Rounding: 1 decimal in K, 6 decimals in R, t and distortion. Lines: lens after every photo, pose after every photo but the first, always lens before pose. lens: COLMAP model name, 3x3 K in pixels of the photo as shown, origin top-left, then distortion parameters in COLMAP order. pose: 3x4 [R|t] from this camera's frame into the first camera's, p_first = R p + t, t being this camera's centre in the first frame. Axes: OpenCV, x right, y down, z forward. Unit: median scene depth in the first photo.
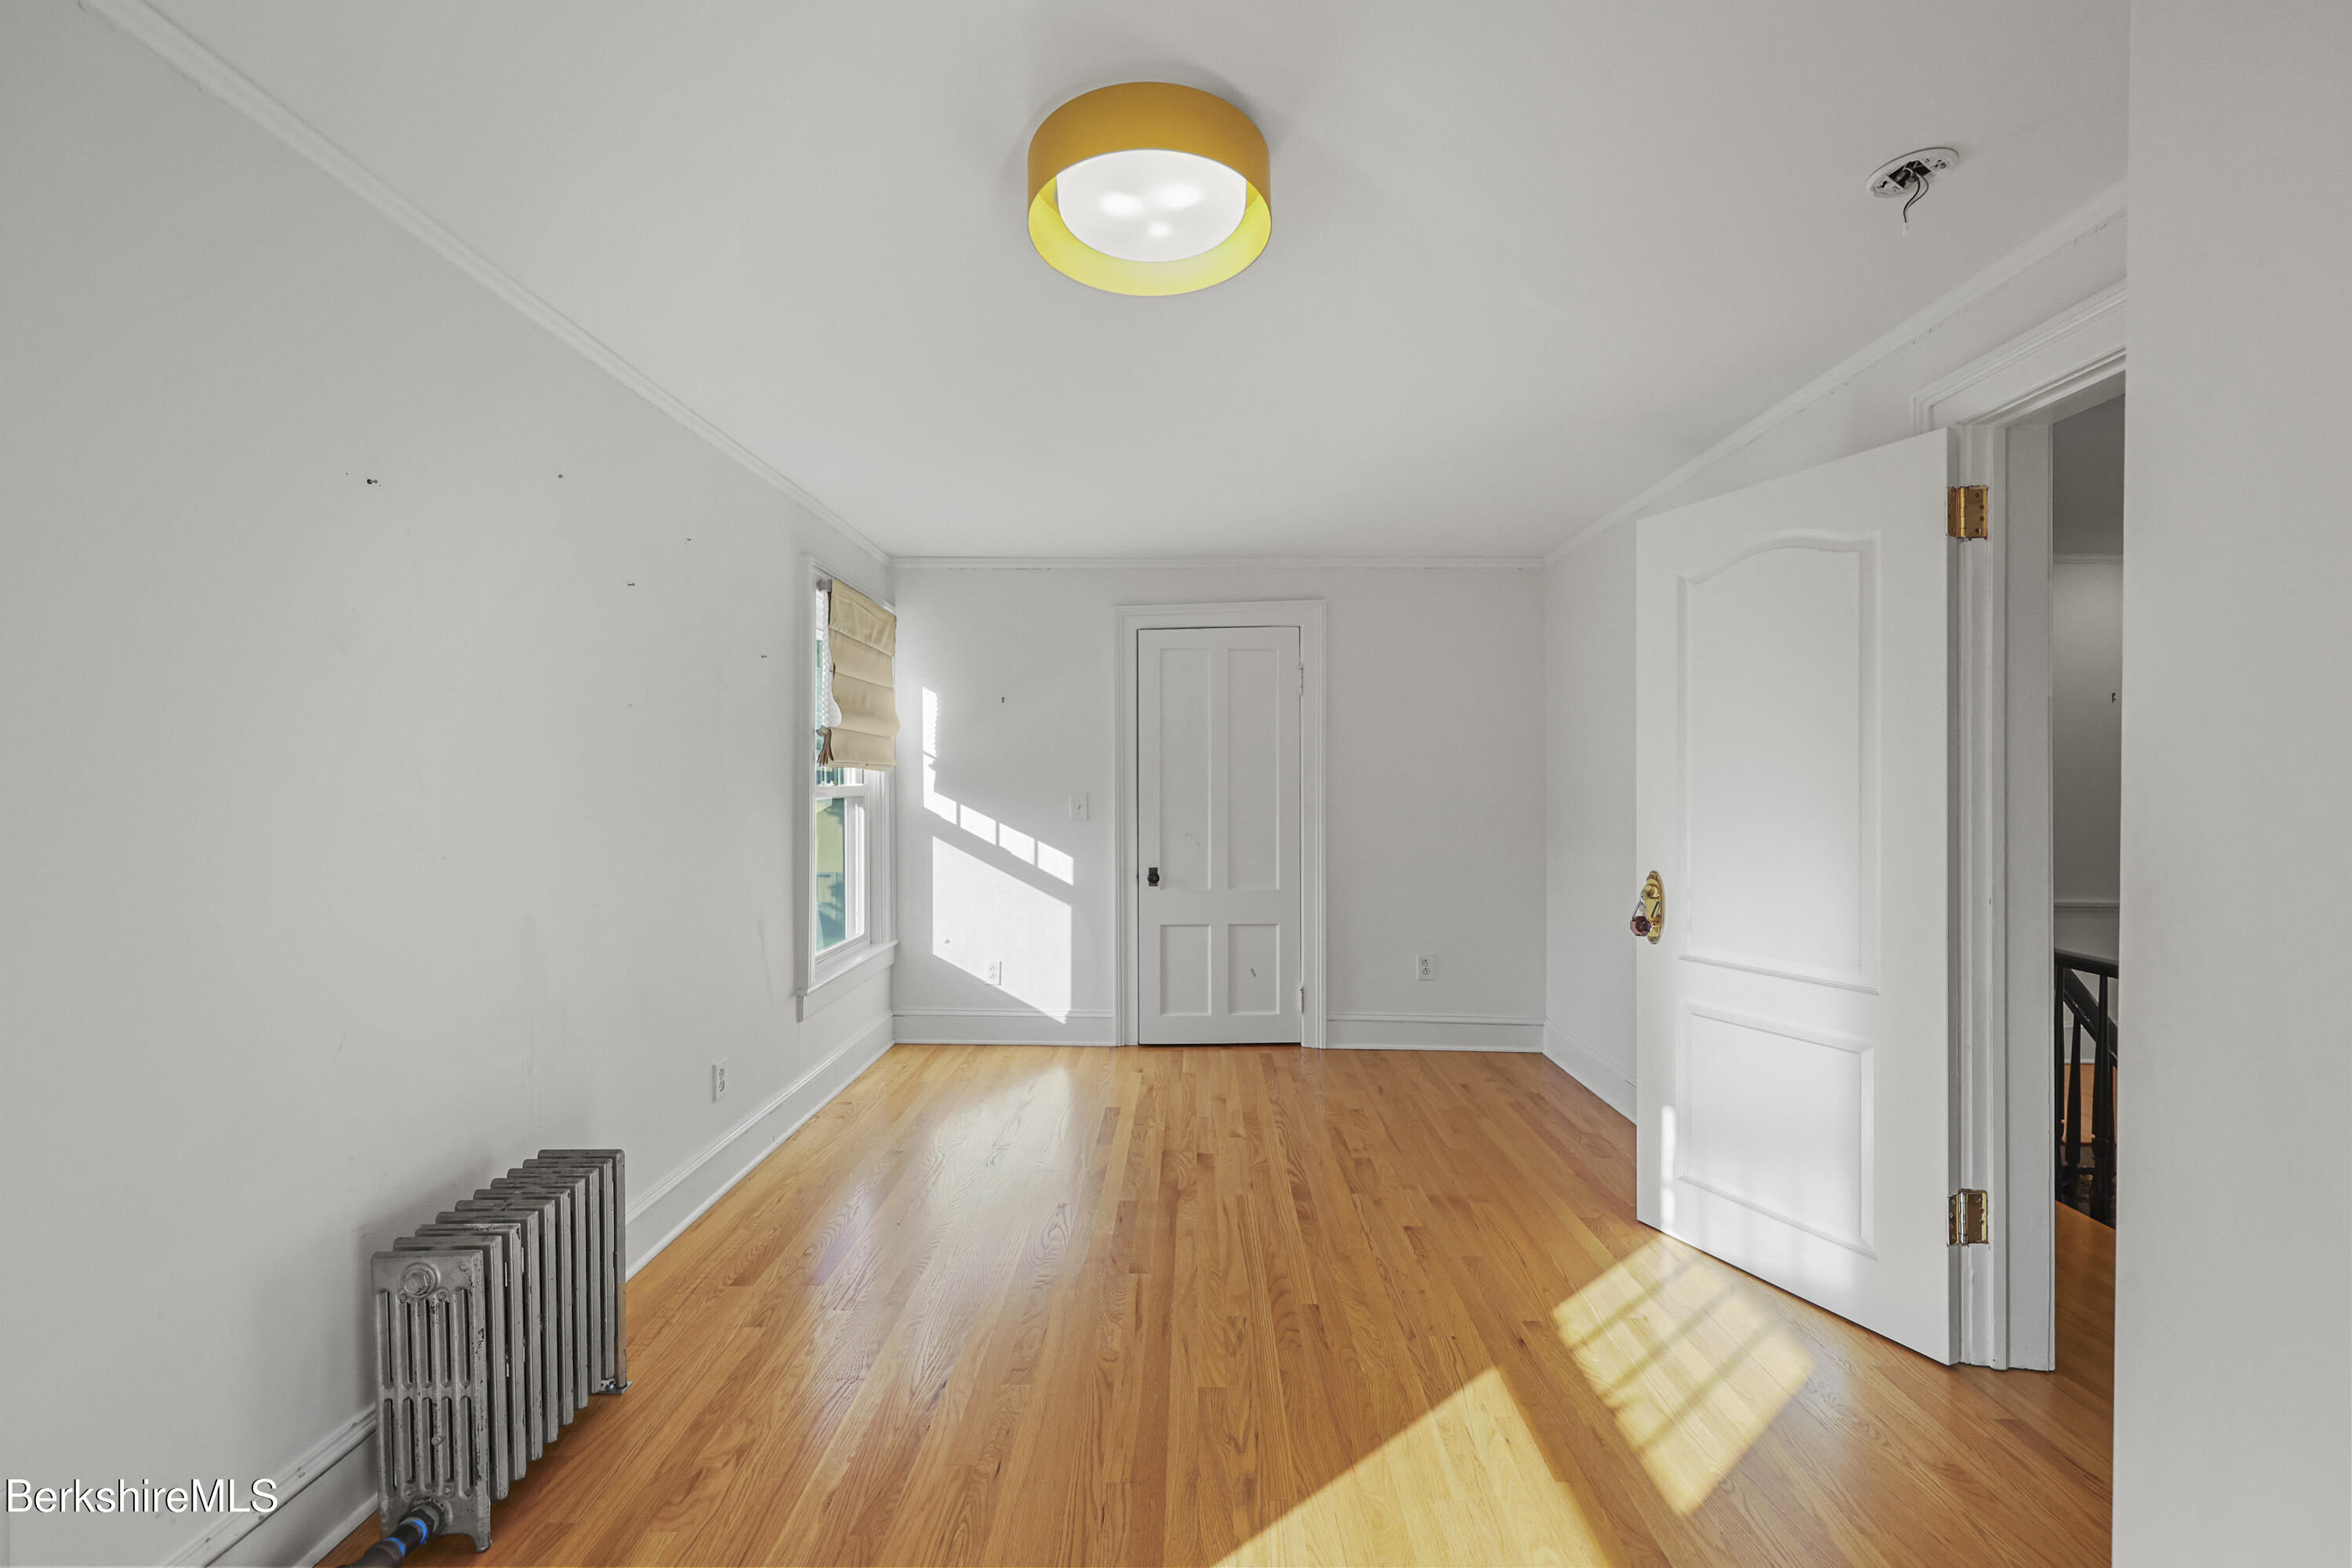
lens RADIAL K [[952.9, 0, 1168.1], [0, 952.9, 776.5], [0, 0, 1]] dist [-0.008040, 0.001648]
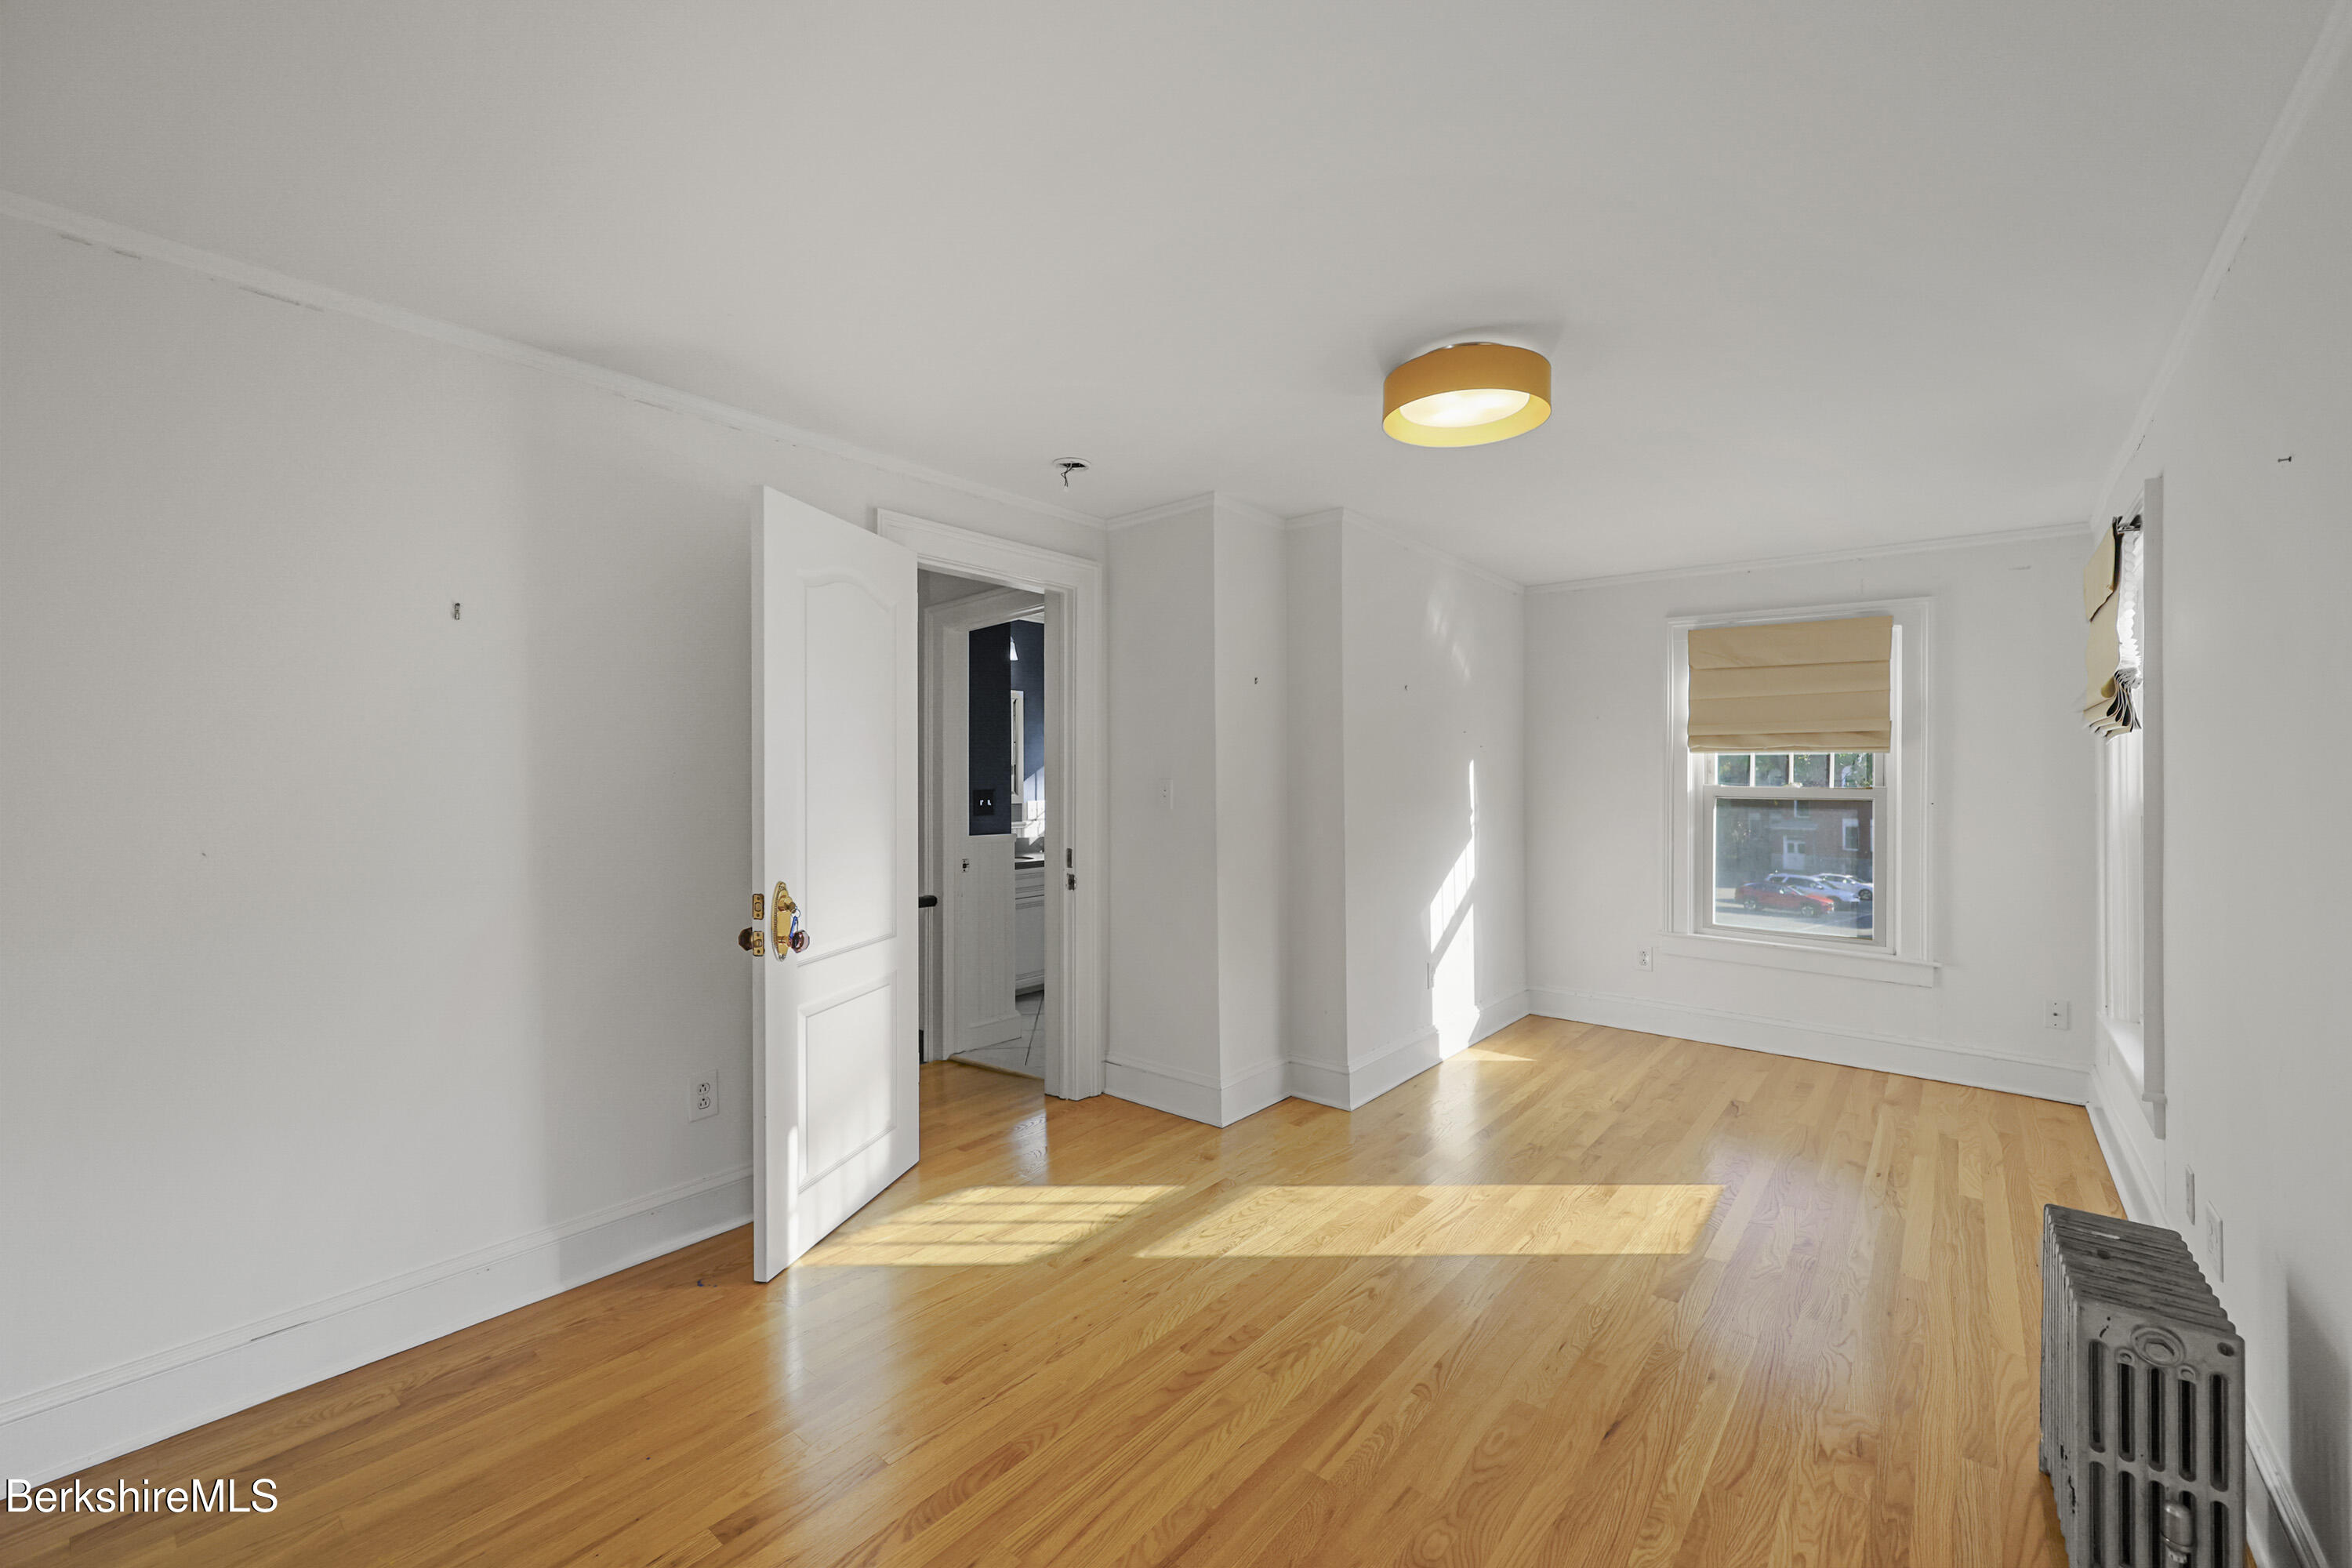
lens RADIAL K [[952.9, 0, 1177.1], [0, 952.9, 782.2], [0, 0, 1]] dist [-0.008040, 0.001648]
pose [[-0.784691, -0.004503, 0.619871, -0.437559], [-0.002394, 0.999988, 0.004234, -0.003758], [-0.619883, 0.001839, -0.784692, 1.819786]]
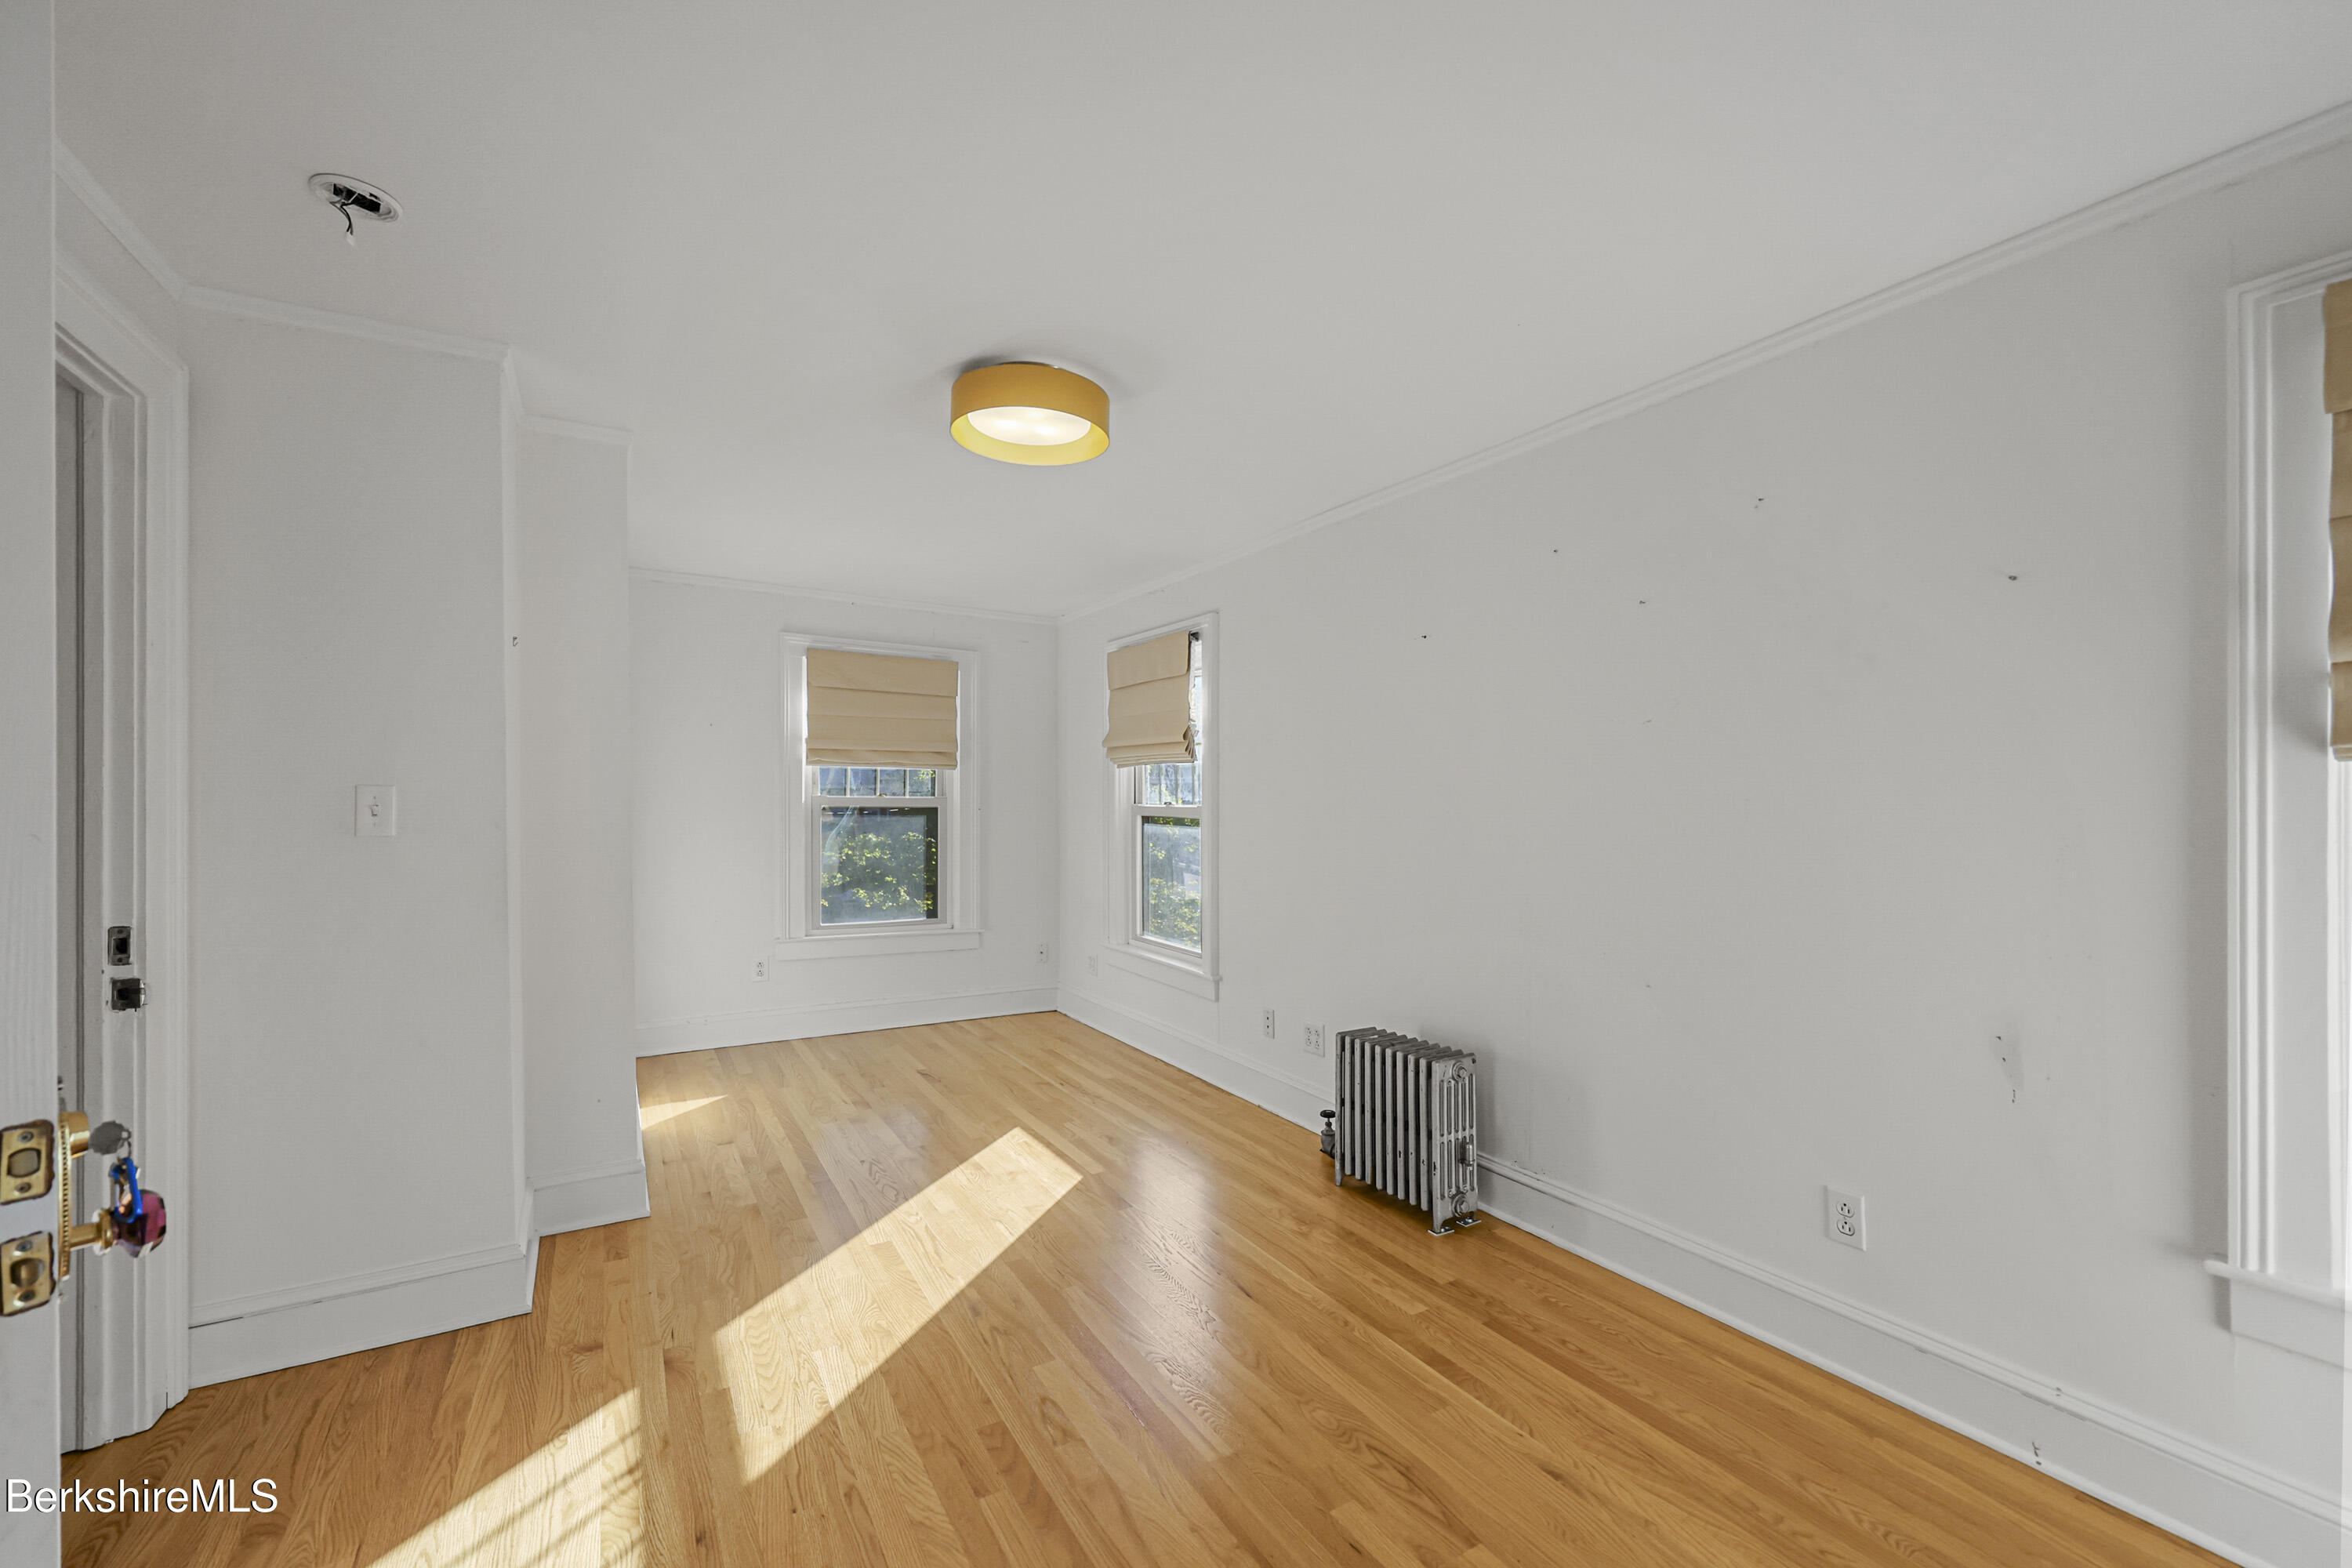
lens RADIAL K [[952.9, 0, 1180.4], [0, 952.9, 797.1], [0, 0, 1]] dist [-0.008040, 0.001648]
pose [[-0.844086, -0.001371, -0.536206, 0.445070], [-0.003348, 0.999991, 0.002715, 0.004021], [0.536198, 0.004087, -0.844082, 1.799108]]
